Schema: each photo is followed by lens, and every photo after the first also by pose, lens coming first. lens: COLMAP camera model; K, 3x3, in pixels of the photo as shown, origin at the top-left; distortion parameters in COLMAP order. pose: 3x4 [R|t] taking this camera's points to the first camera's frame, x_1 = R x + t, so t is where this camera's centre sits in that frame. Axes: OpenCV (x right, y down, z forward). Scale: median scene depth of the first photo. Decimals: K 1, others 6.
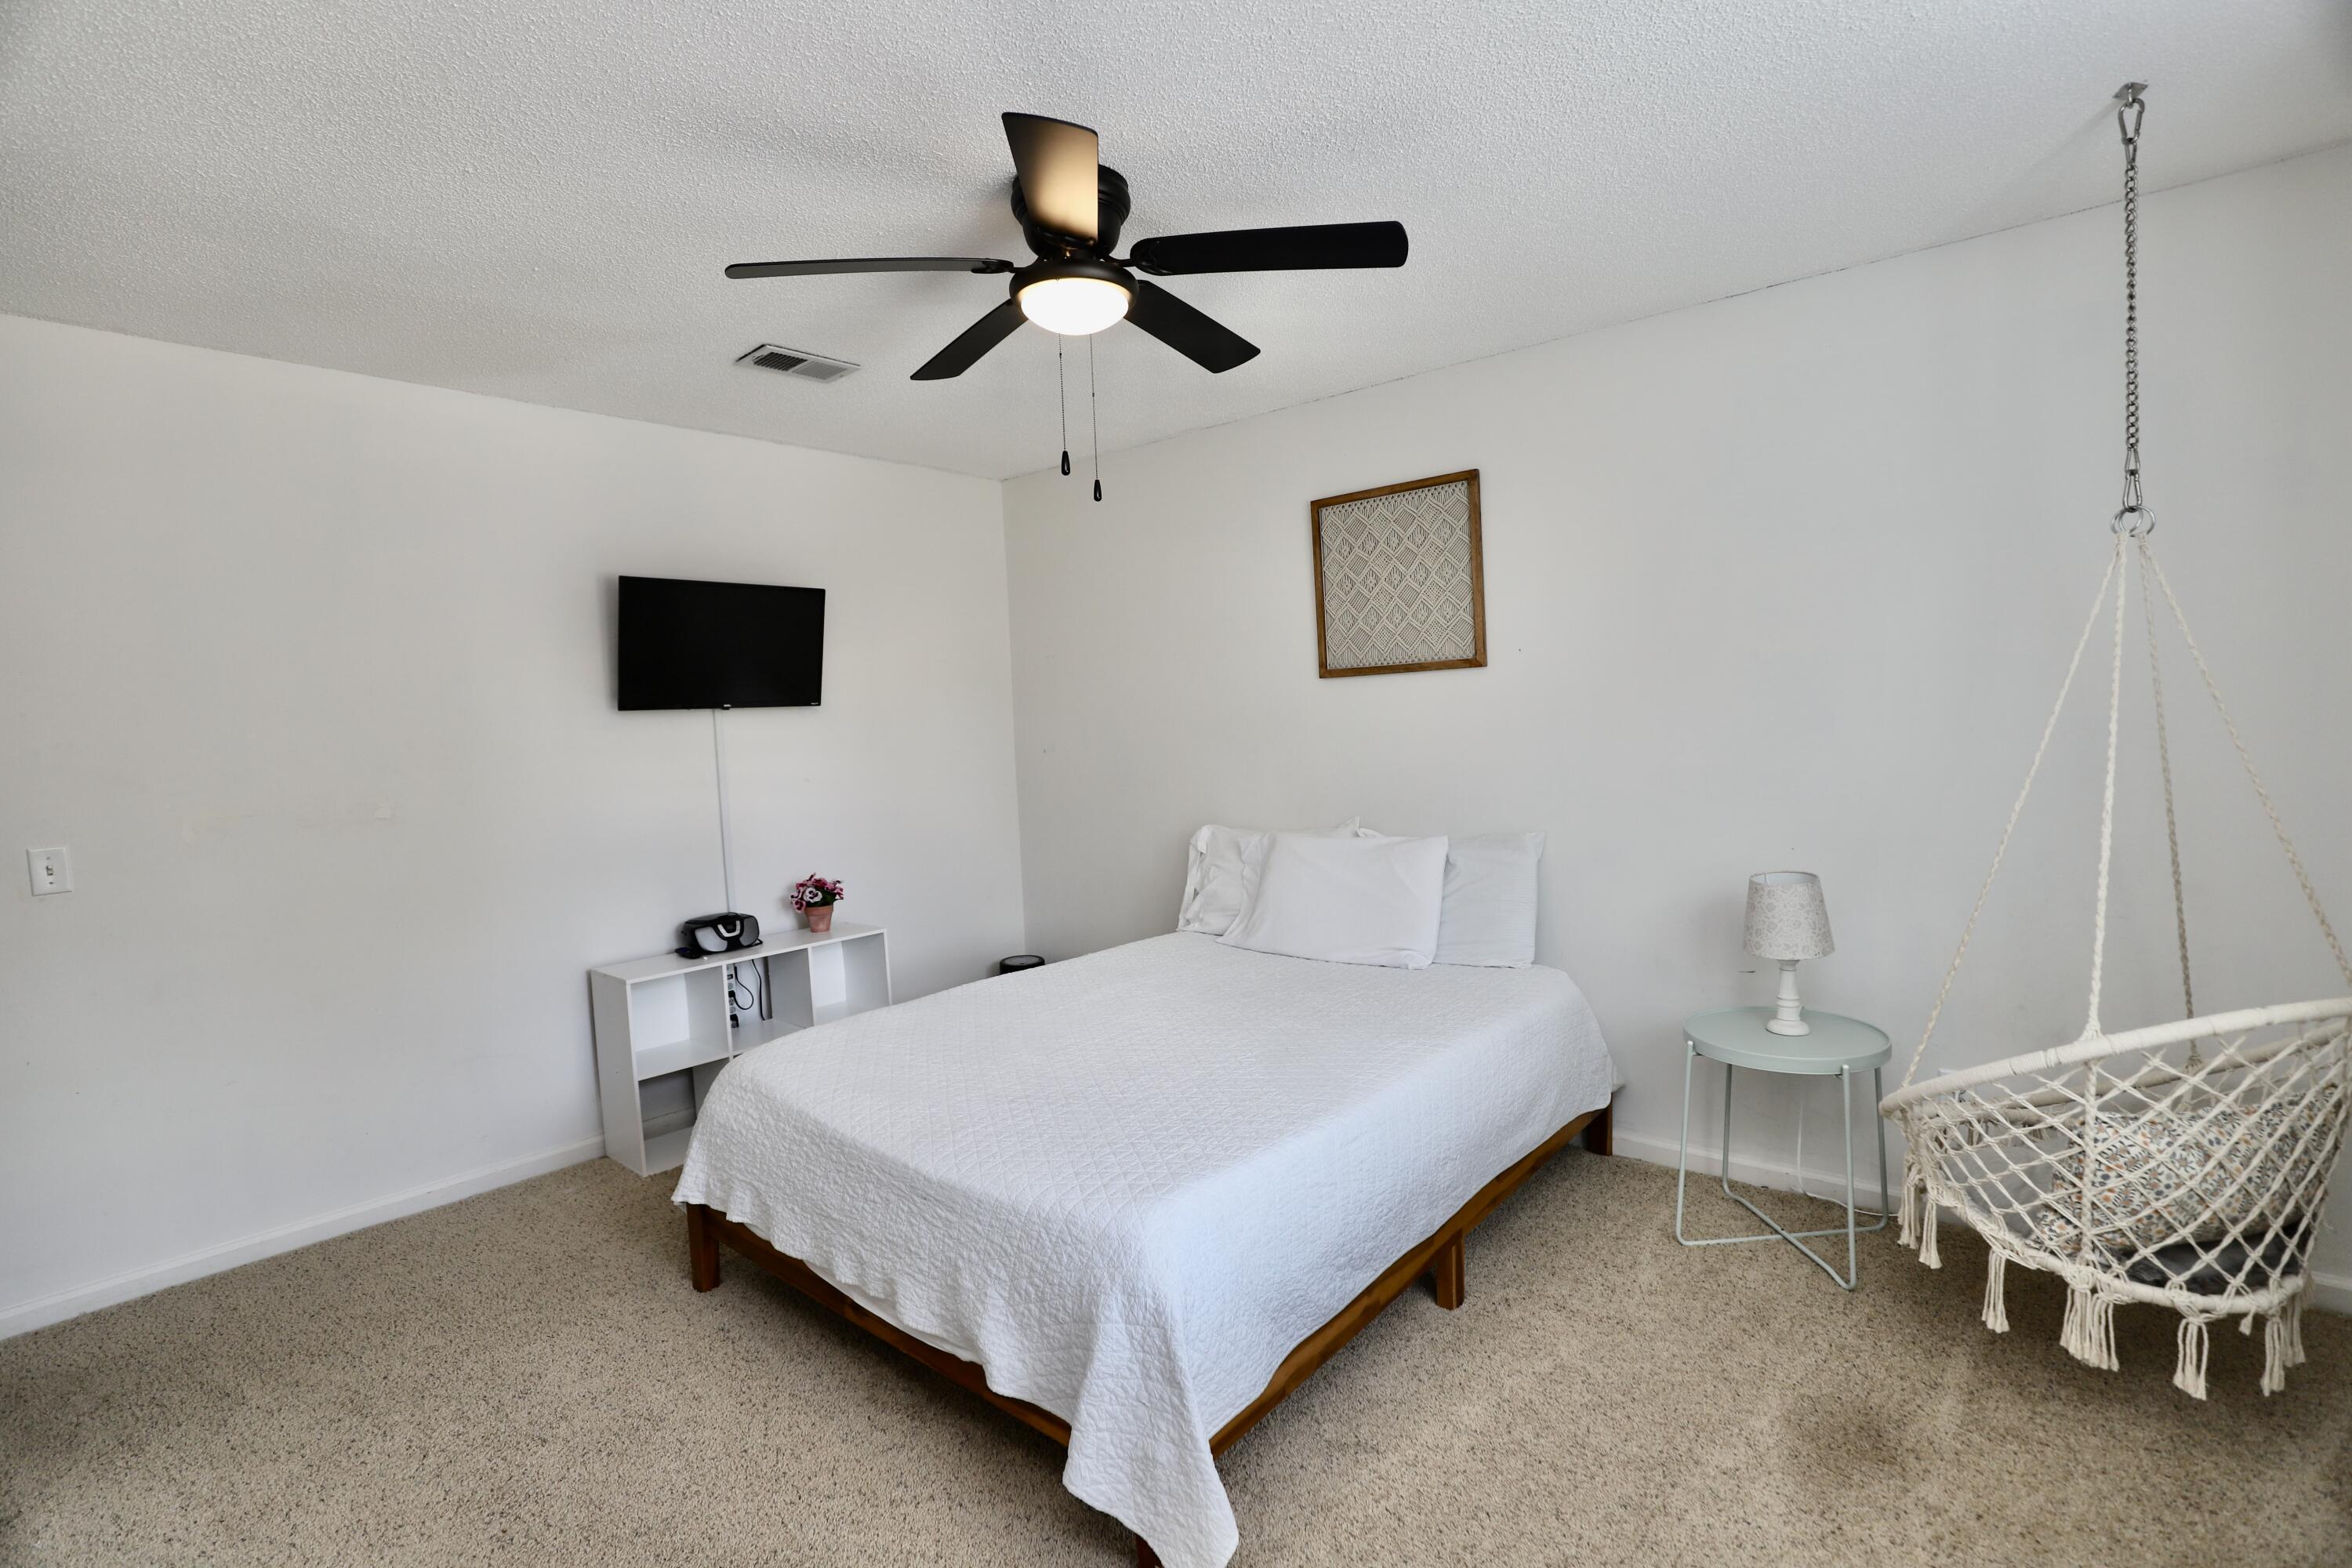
lens RADIAL K [[1079.7, 0, 1181.1], [0, 1079.7, 783.4], [0, 0, 1]] dist [-0.029556, 0.003516]
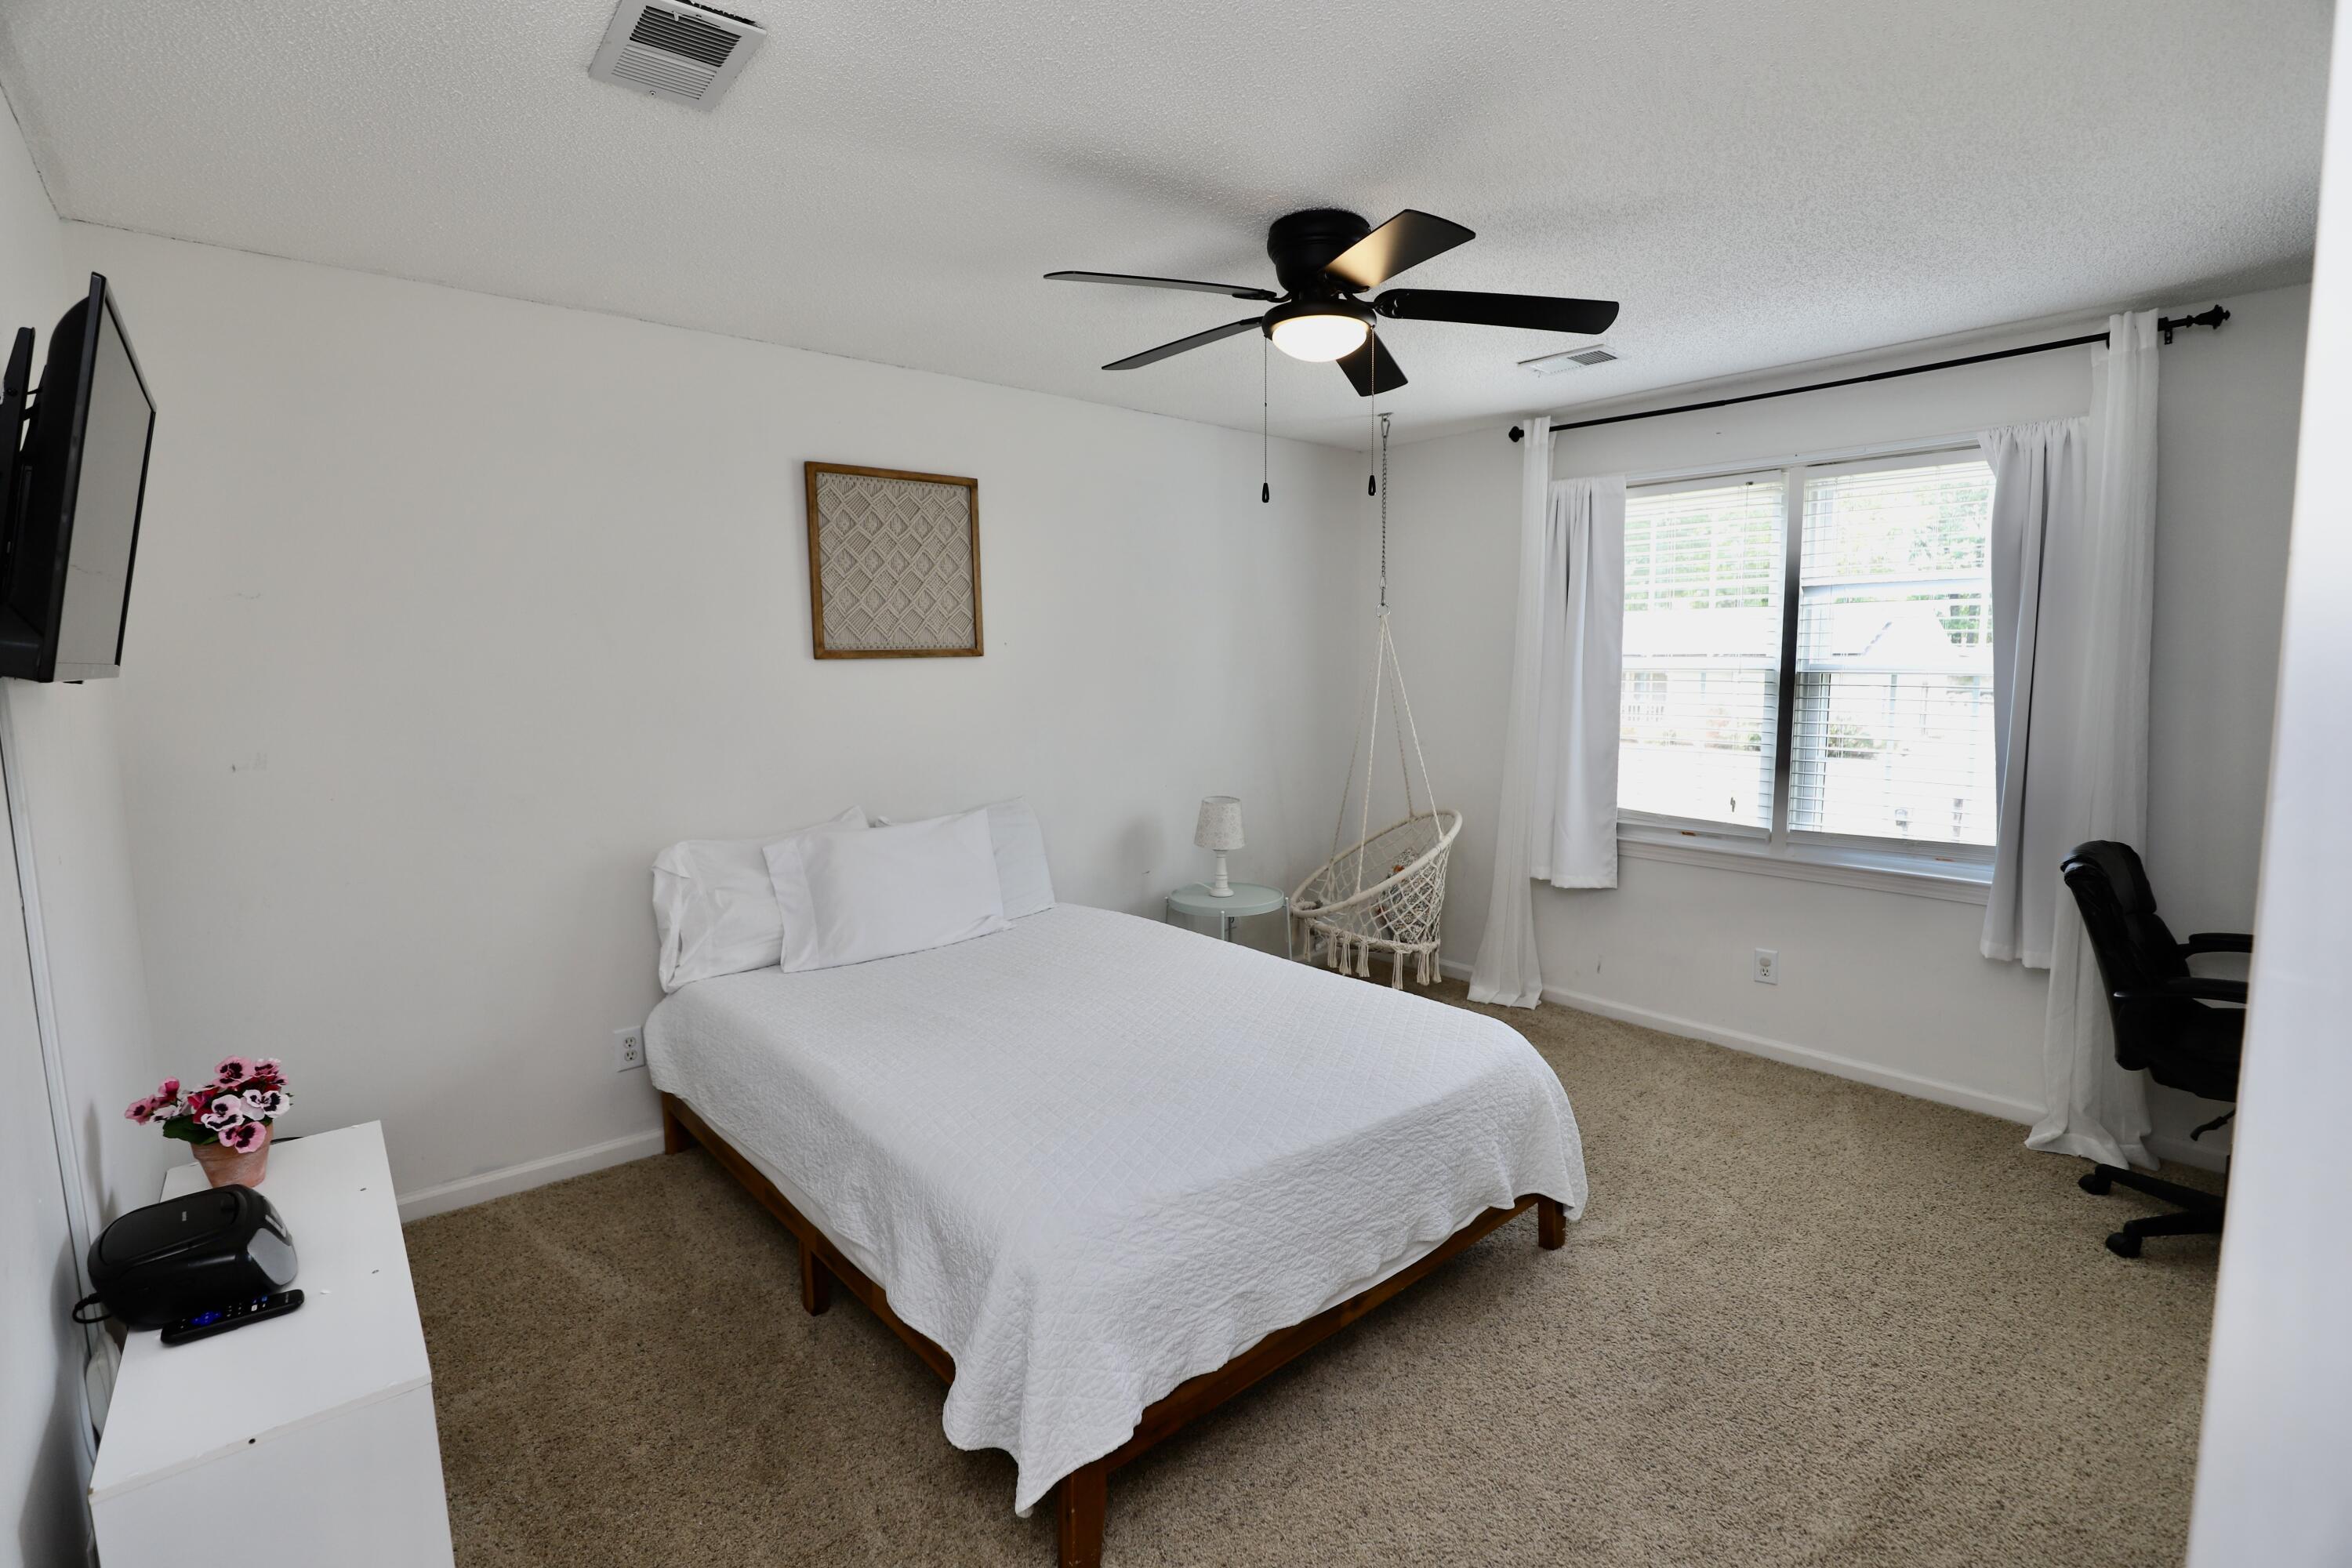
lens RADIAL K [[1079.7, 0, 1183.4], [0, 1079.7, 778.2], [0, 0, 1]] dist [-0.029556, 0.003516]
pose [[0.150874, -0.072509, 0.985890, -0.775530], [0.065850, 0.995828, 0.063163, -0.037278], [-0.986357, 0.055391, 0.155020, 0.600613]]
